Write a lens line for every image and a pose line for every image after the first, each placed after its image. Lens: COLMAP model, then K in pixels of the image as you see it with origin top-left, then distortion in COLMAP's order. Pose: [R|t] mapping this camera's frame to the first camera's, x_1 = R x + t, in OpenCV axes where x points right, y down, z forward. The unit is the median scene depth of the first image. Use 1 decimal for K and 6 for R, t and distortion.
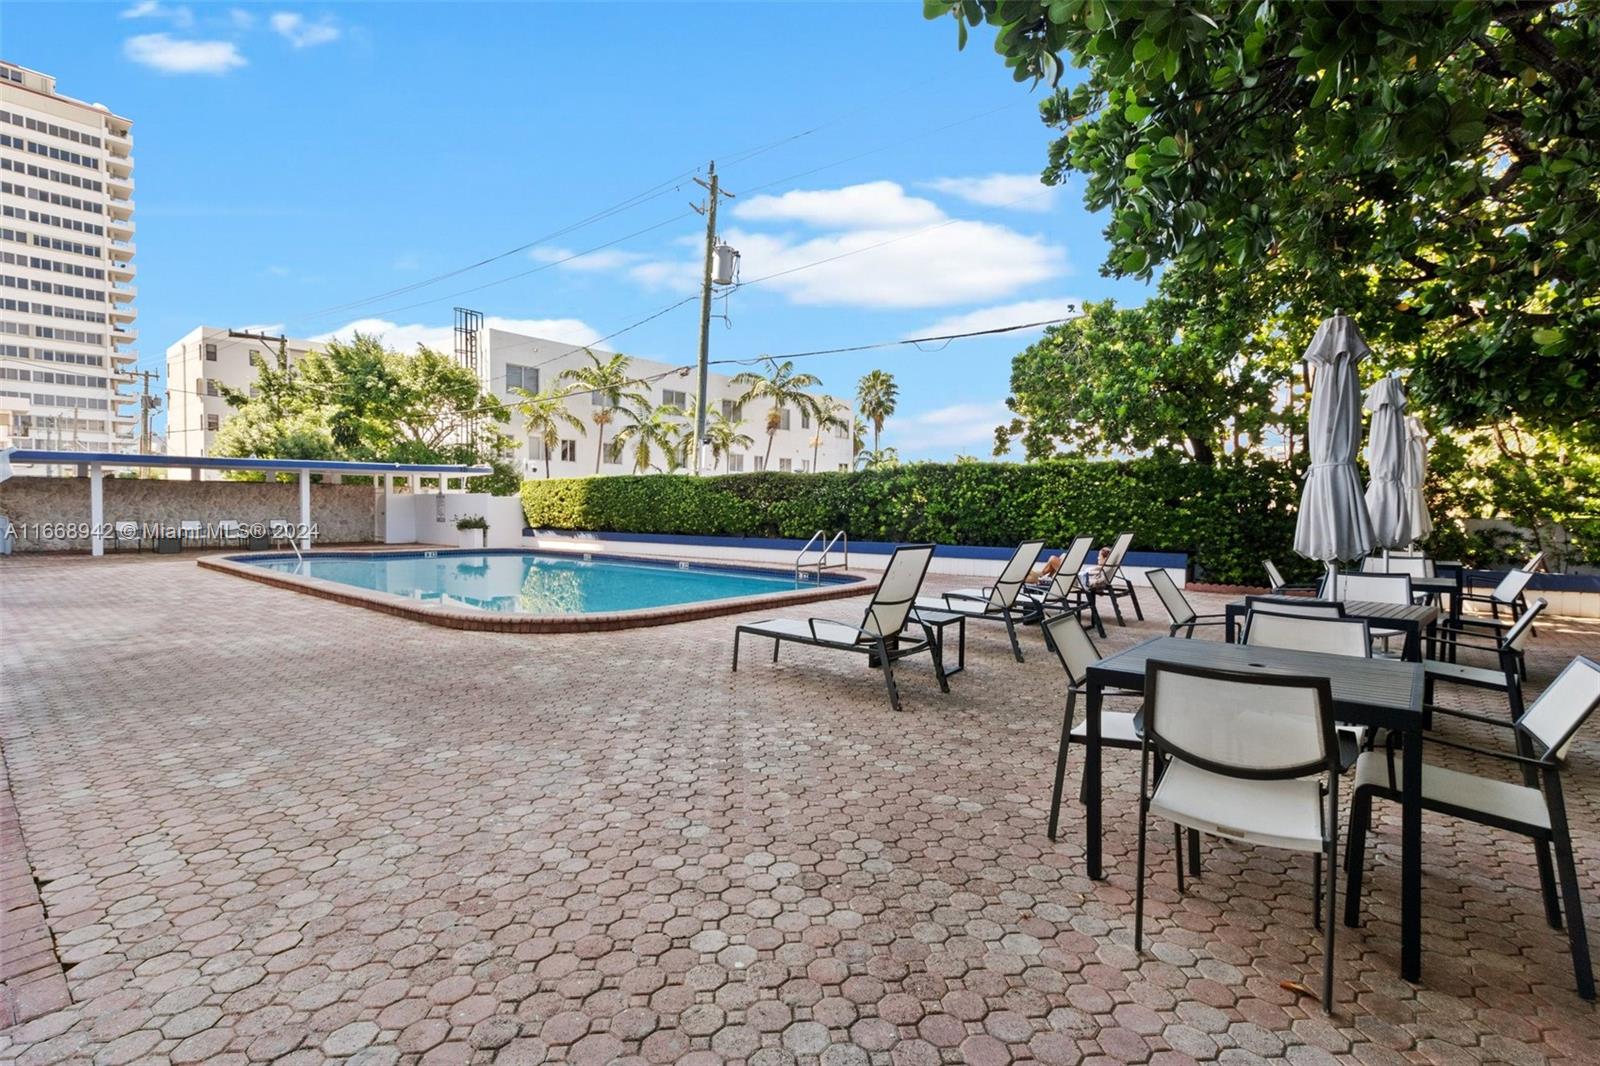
lens RADIAL K [[741.9, 0, 815.2], [0, 741.9, 527.2], [0, 0, 1]] dist [0.002220, -0.000771]
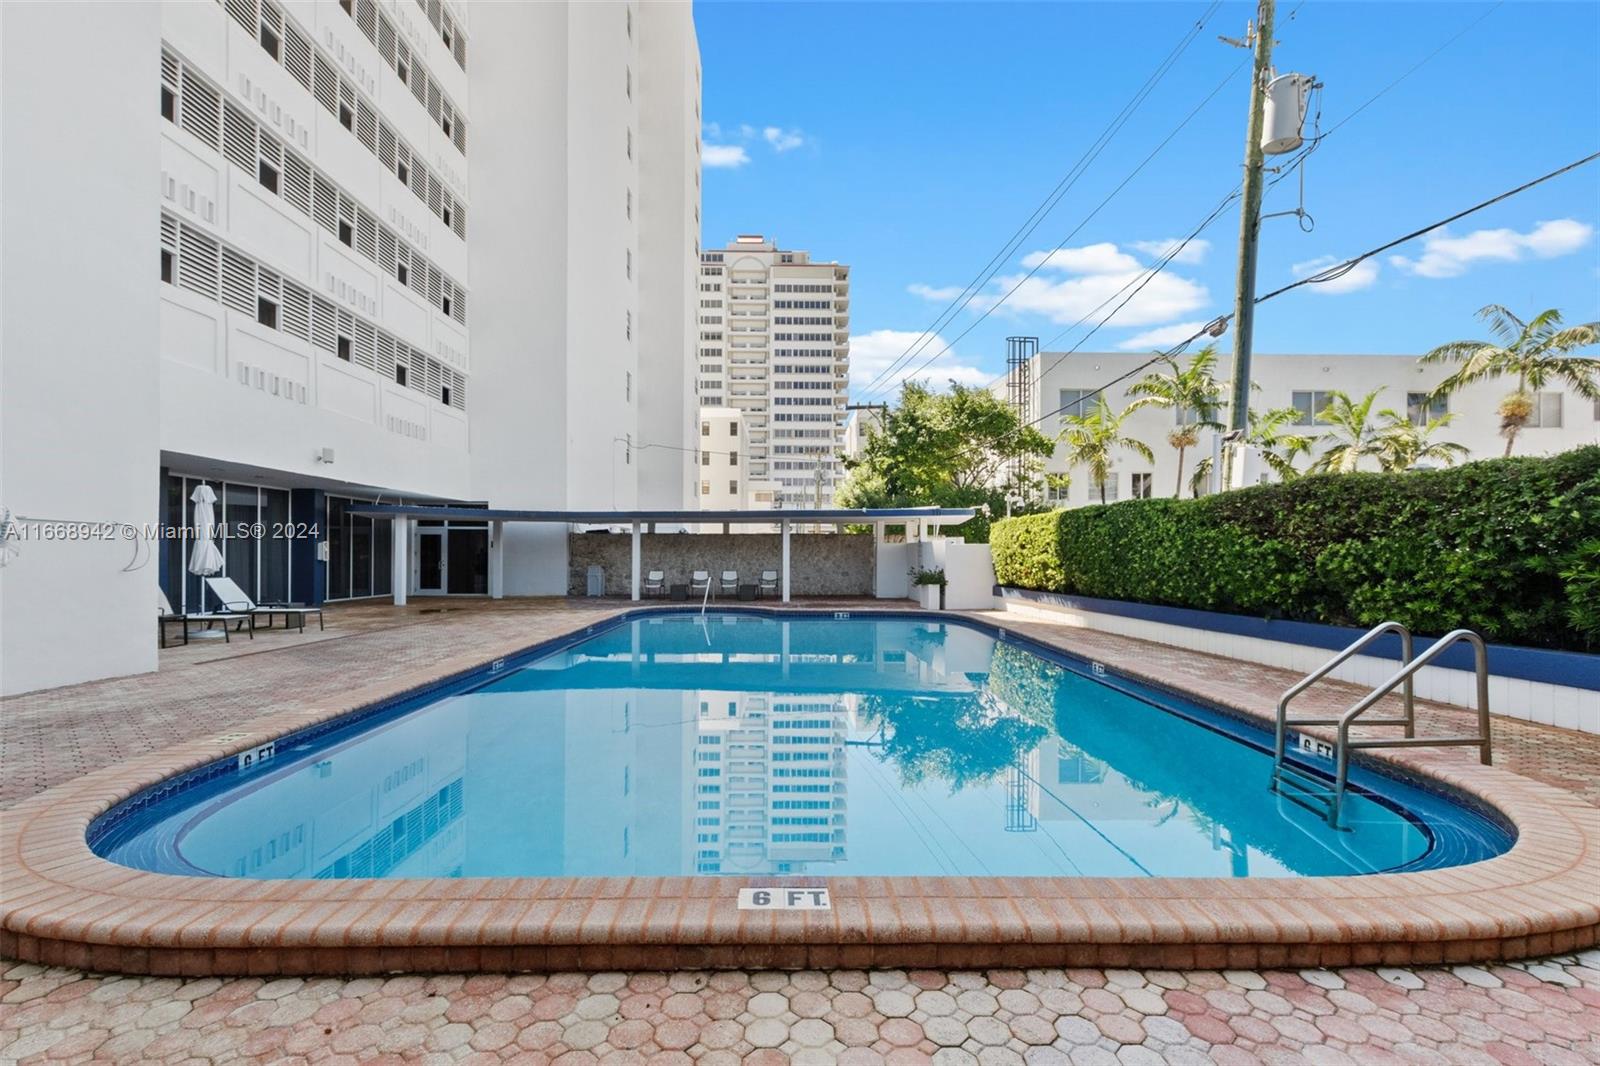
lens RADIAL K [[732.1, 0, 801.1], [0, 732.1, 553.5], [0, 0, 1]] dist [0.000075, -0.001048]
pose [[0.640591, -0.007369, -0.767847, 0.053715], [-0.018239, 0.999526, -0.024809, -0.008259], [0.767665, 0.029897, 0.640153, 0.349043]]
